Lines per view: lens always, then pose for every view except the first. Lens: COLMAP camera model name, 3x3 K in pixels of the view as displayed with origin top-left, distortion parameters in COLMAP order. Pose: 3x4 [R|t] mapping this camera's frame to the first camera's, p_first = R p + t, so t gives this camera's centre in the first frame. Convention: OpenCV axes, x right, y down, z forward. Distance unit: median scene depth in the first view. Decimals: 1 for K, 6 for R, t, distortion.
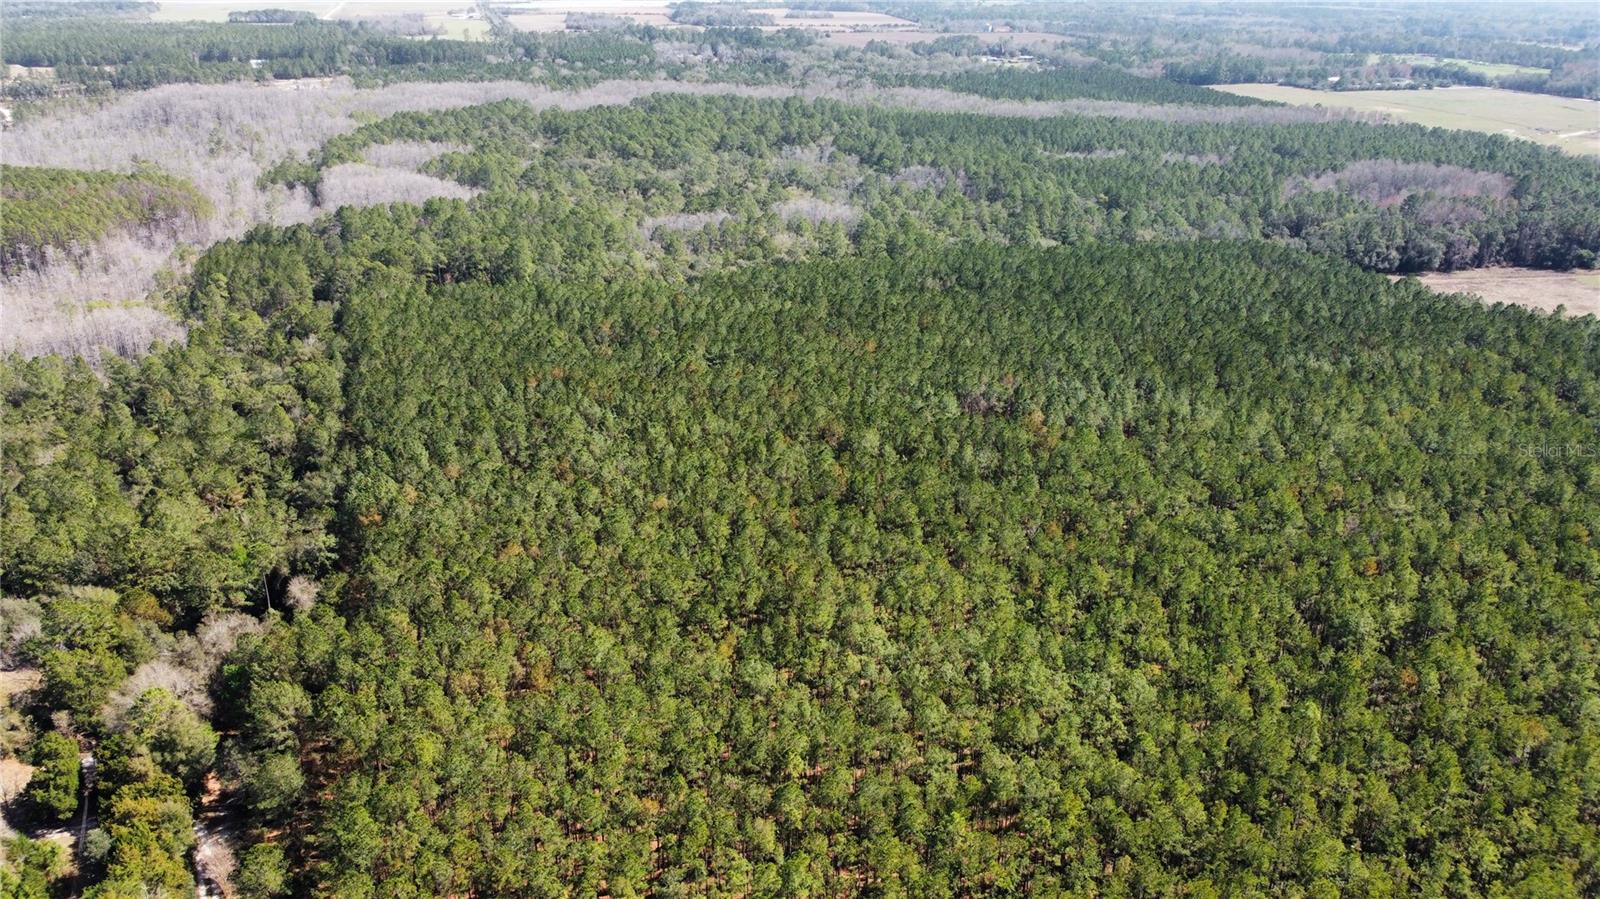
lens RADIAL K [[1198.9, 0, 797.3], [0, 1198.9, 449.1], [0, 0, 1]] dist [-0.003165, -0.004468]
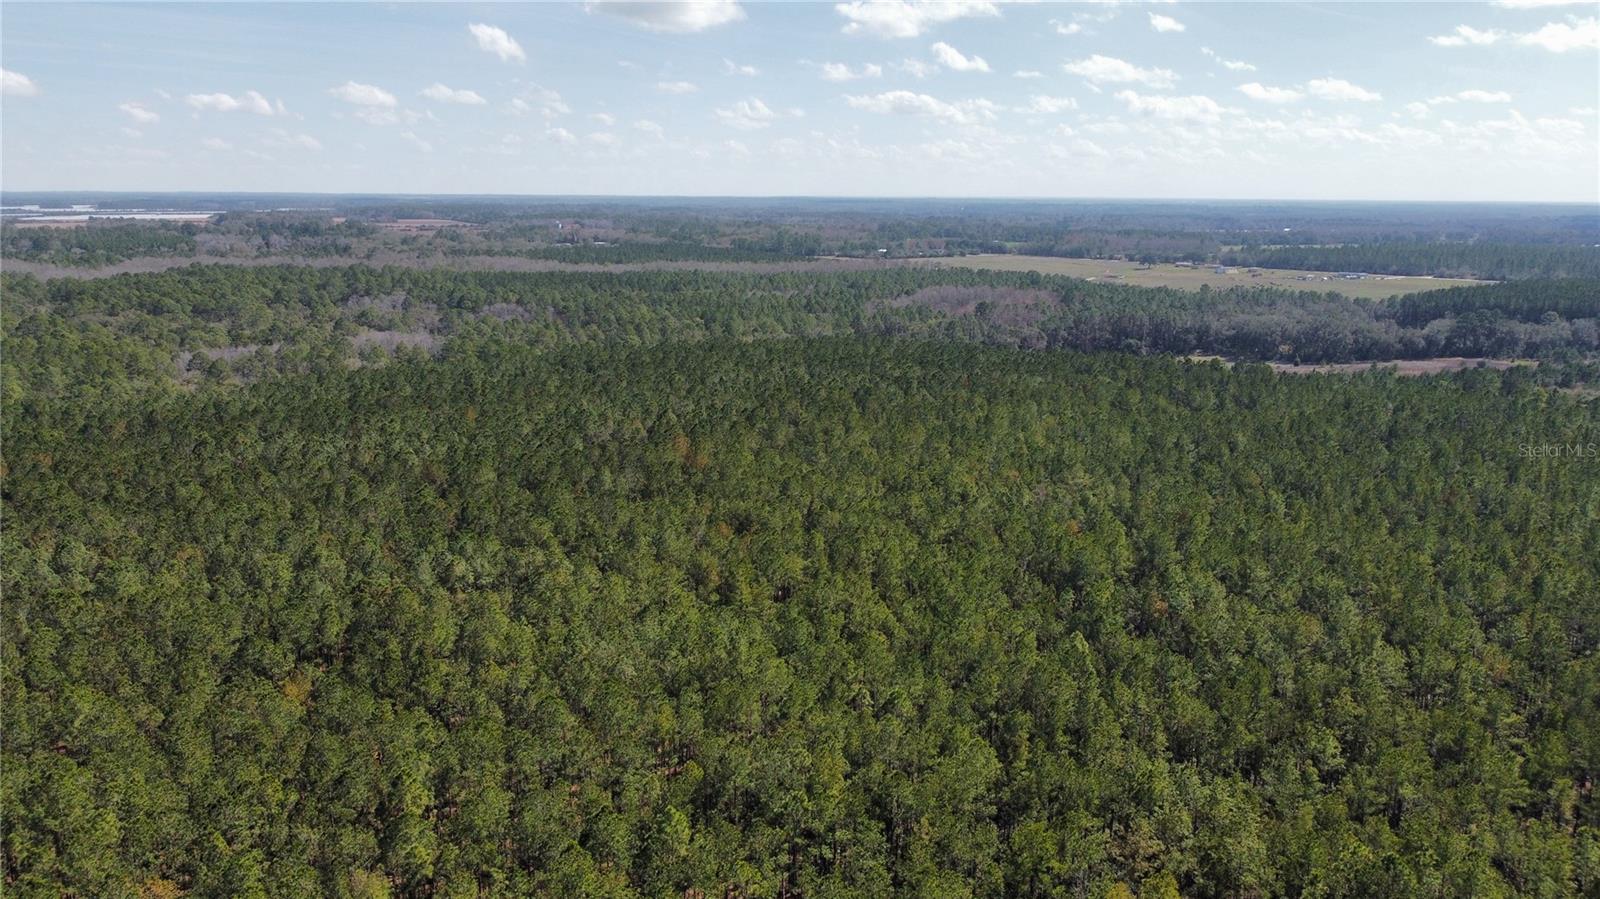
lens RADIAL K [[1198.9, 0, 797.3], [0, 1198.9, 449.1], [0, 0, 1]] dist [-0.003165, -0.004468]
pose [[0.940721, -0.070237, 0.331828, -0.002475], [0.127256, 0.979945, -0.153344, 0.057050], [-0.314403, 0.186481, 0.930793, 0.084480]]
